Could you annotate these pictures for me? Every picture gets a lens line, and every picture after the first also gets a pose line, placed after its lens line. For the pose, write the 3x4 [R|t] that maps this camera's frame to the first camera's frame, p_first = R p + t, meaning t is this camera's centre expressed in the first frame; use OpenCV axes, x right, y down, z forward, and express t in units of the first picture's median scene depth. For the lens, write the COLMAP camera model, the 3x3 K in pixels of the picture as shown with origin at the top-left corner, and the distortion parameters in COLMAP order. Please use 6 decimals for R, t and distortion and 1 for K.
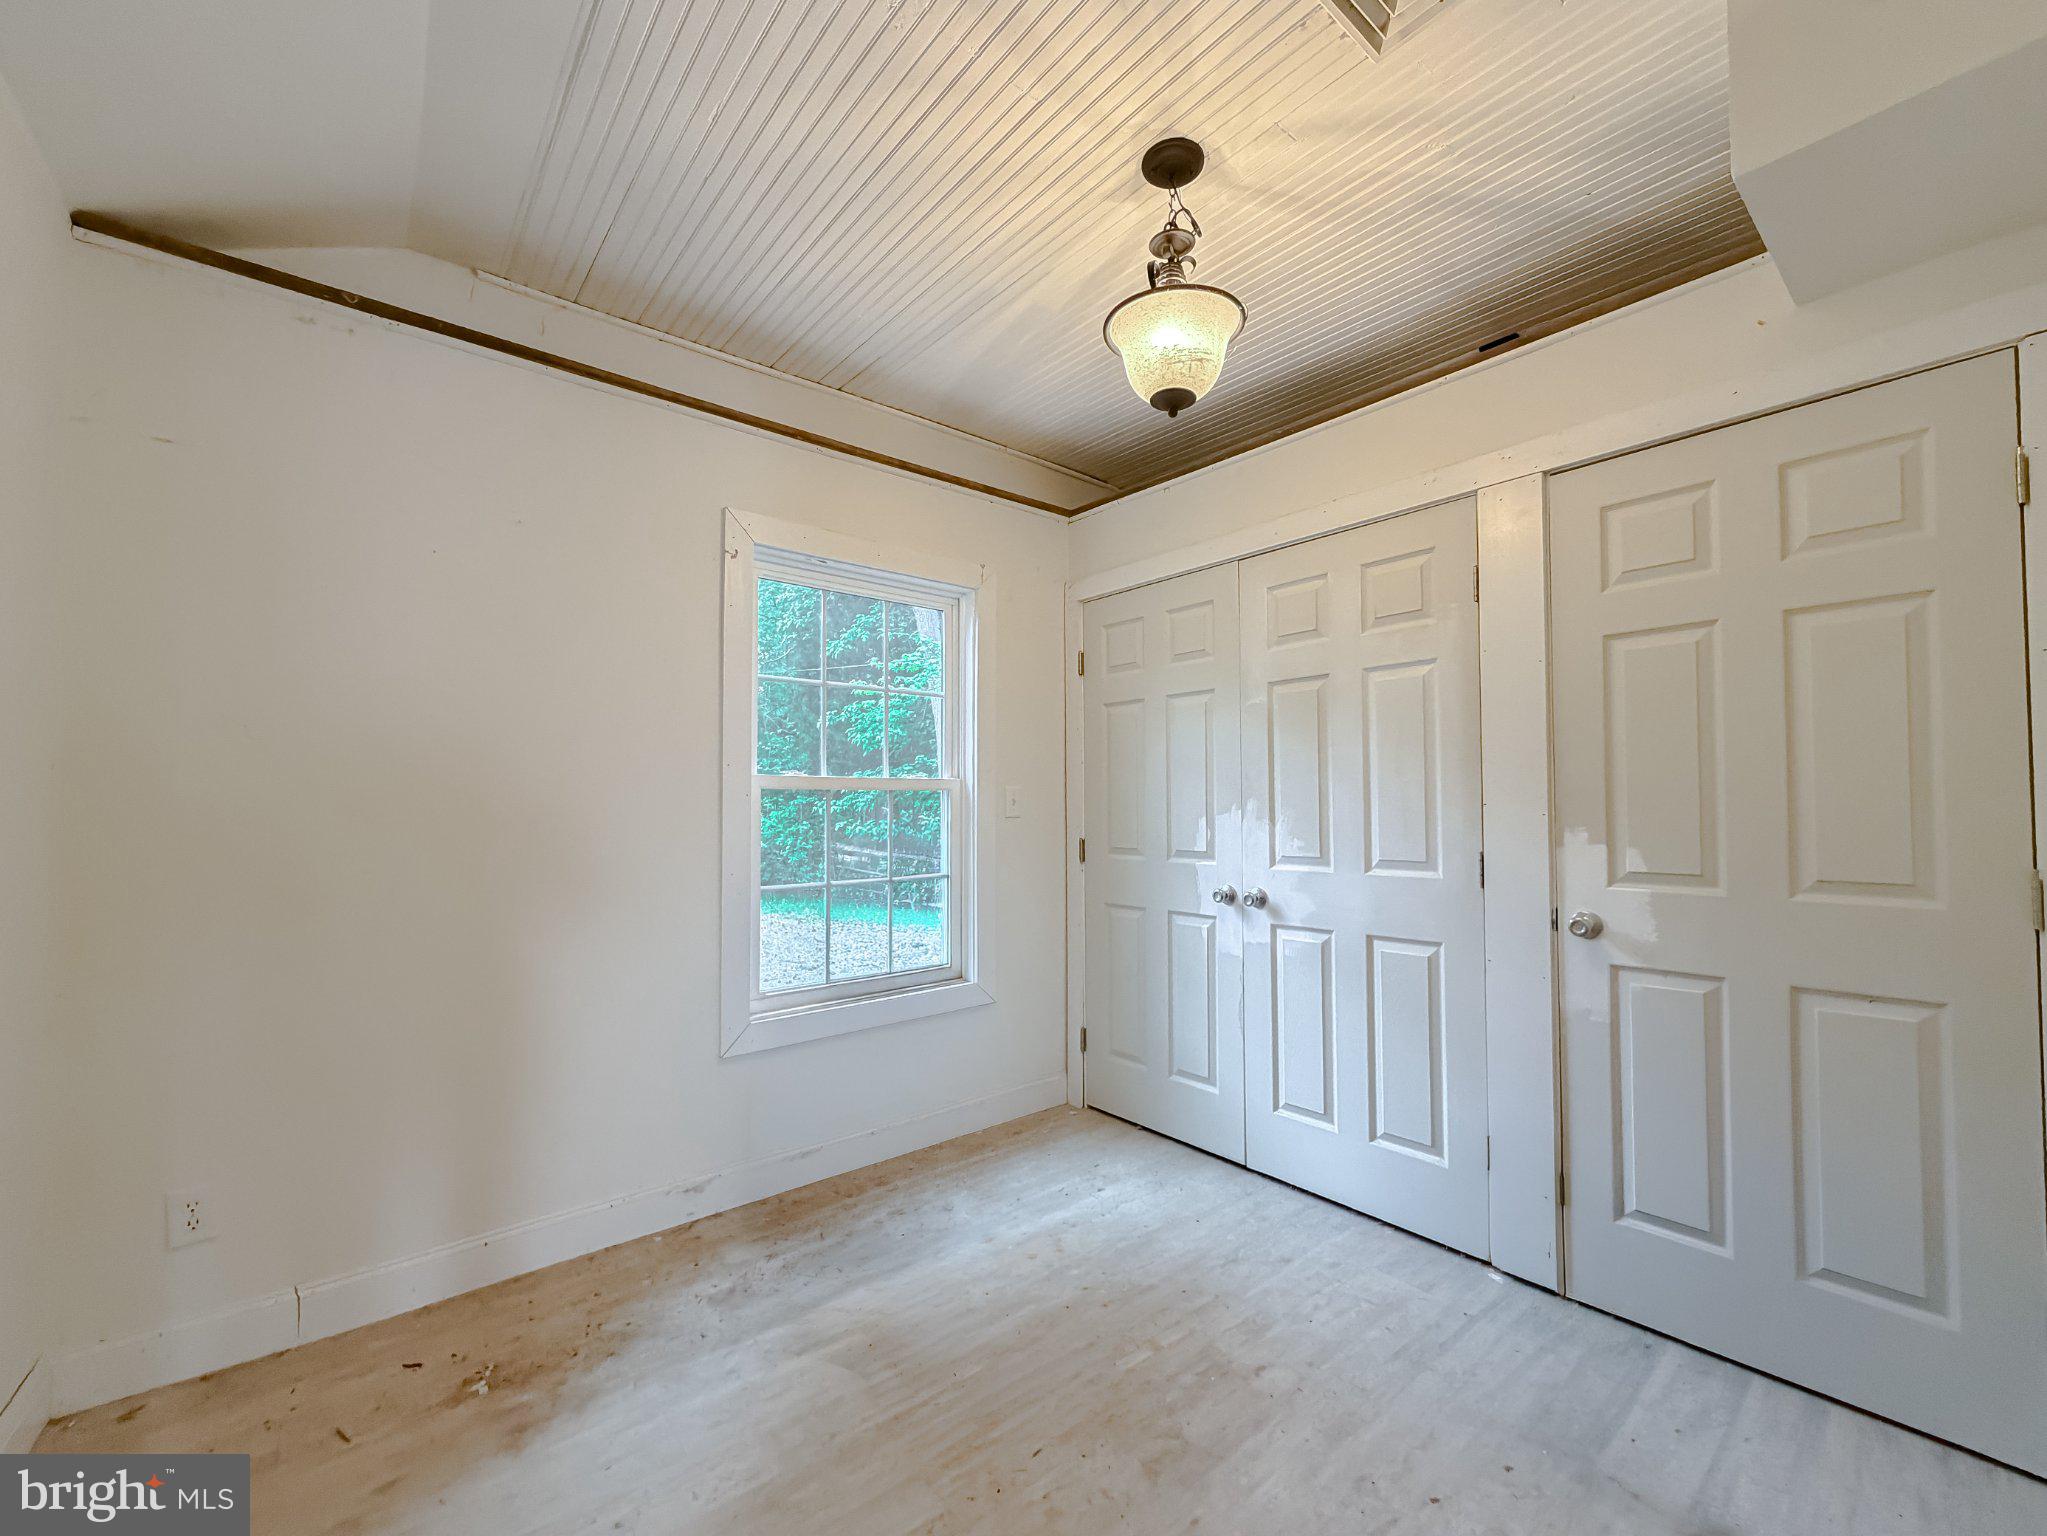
lens RADIAL K [[838.9, 0, 1023.2], [0, 838.9, 785.7], [0, 0, 1]] dist [-0.002209, -0.000152]
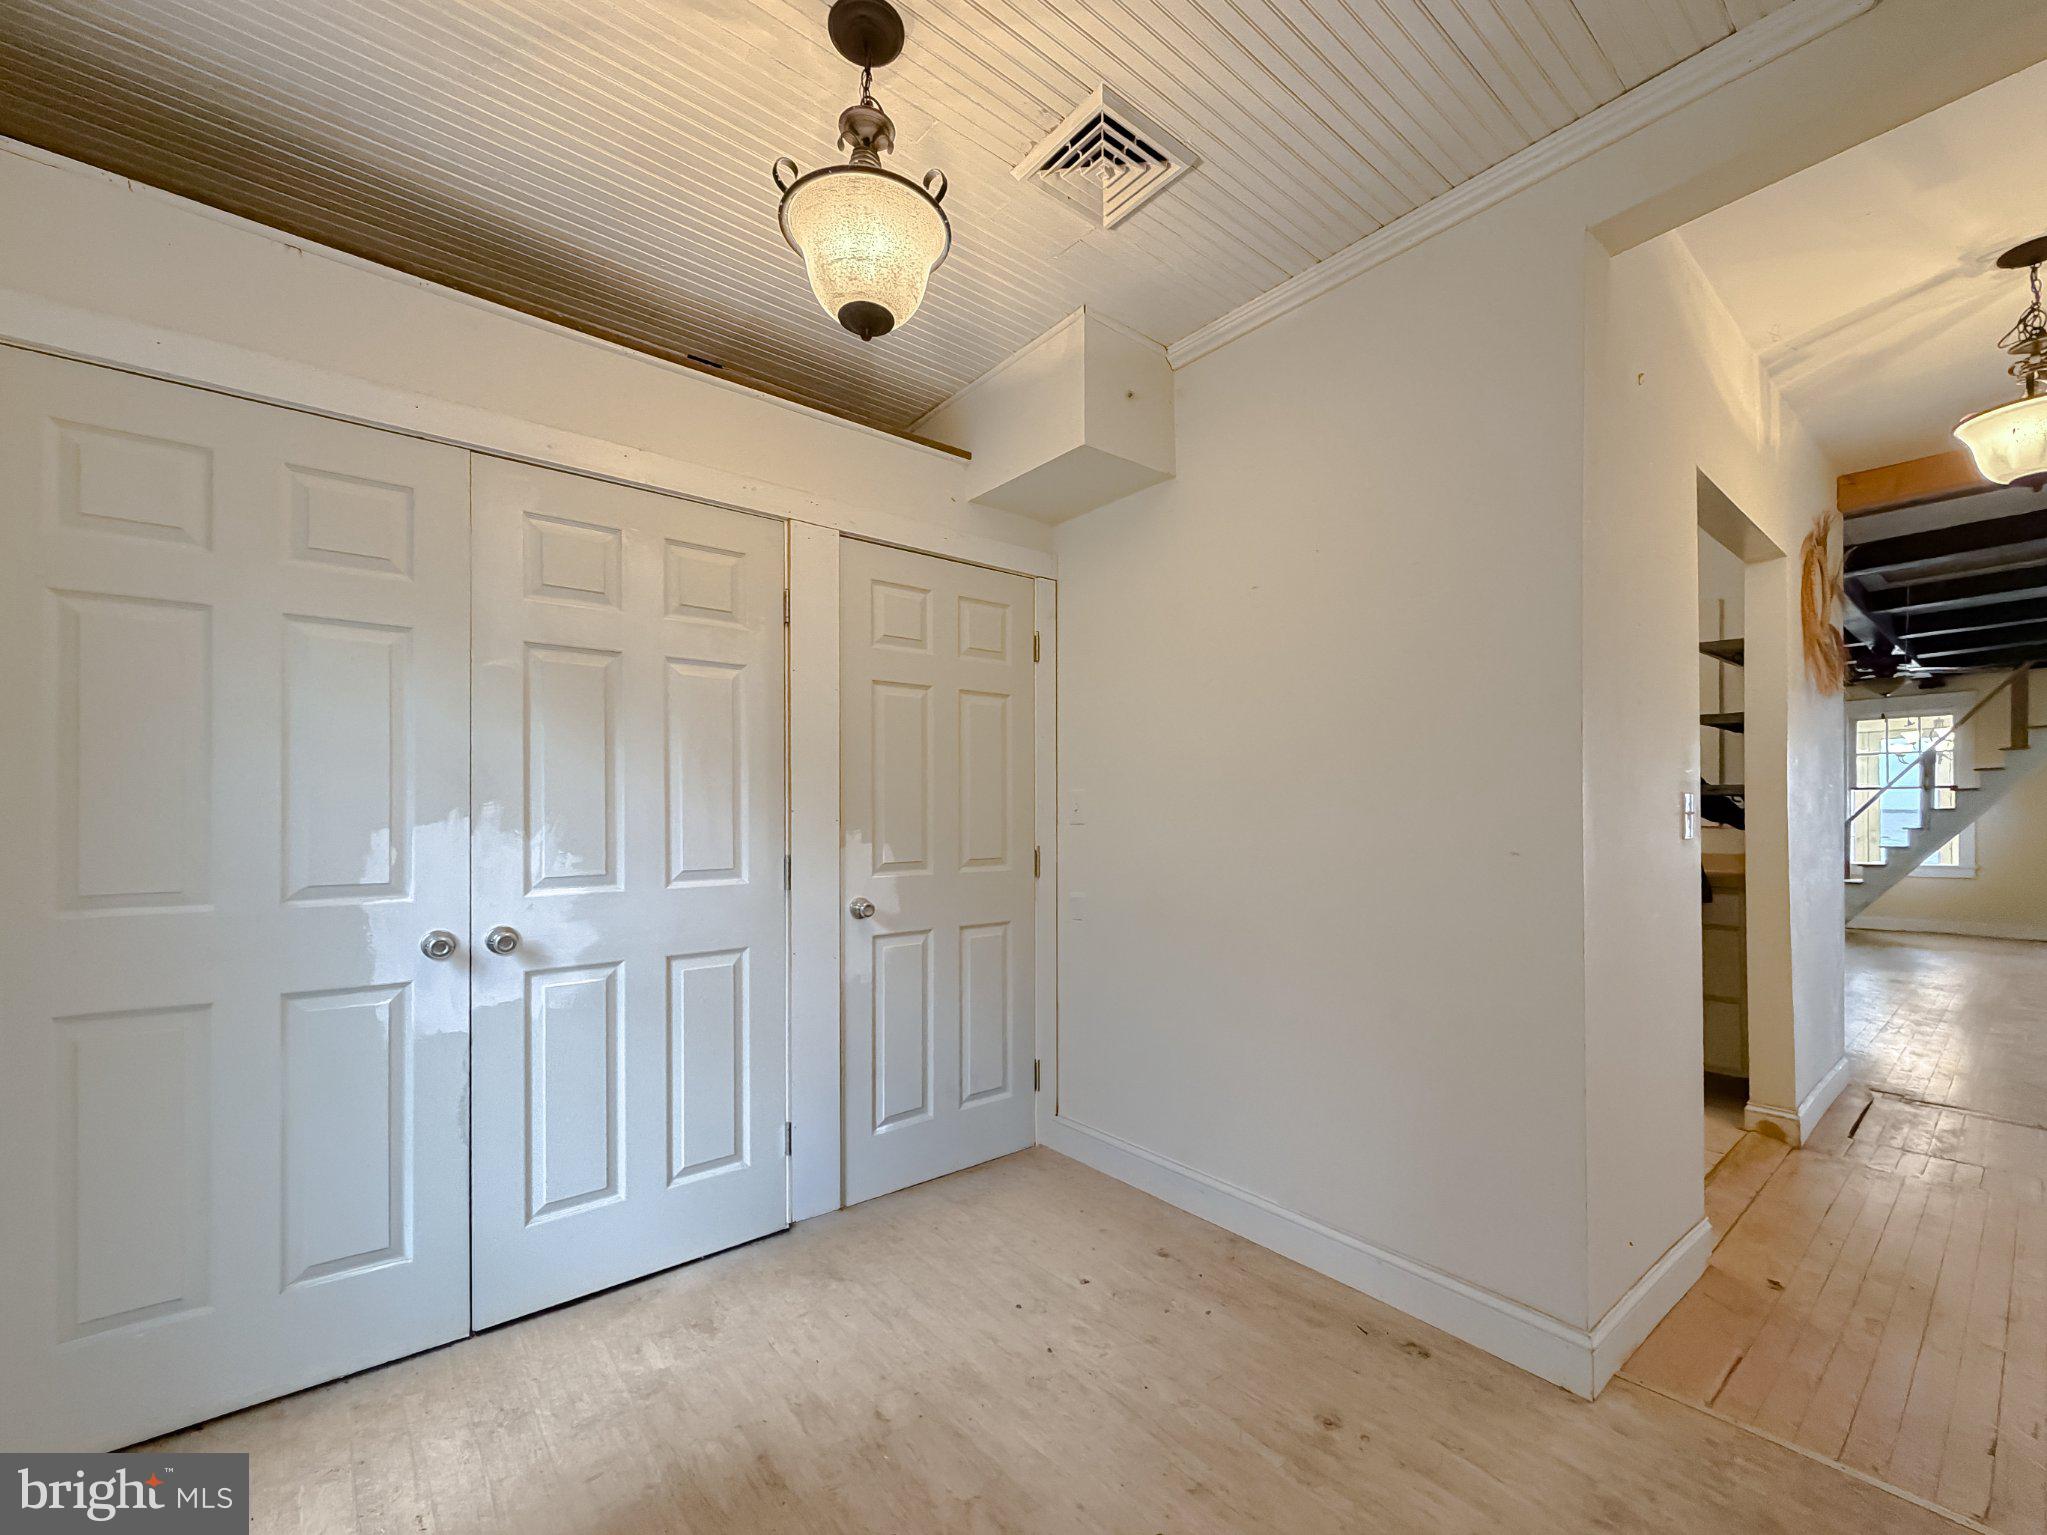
lens RADIAL K [[838.9, 0, 1017.5], [0, 838.9, 803.8], [0, 0, 1]] dist [-0.002209, -0.000152]
pose [[0.012148, 0.014583, 0.999820, -0.455853], [-0.027025, 0.999533, -0.014251, 0.017486], [-0.999561, -0.026847, 0.012536, 0.592967]]
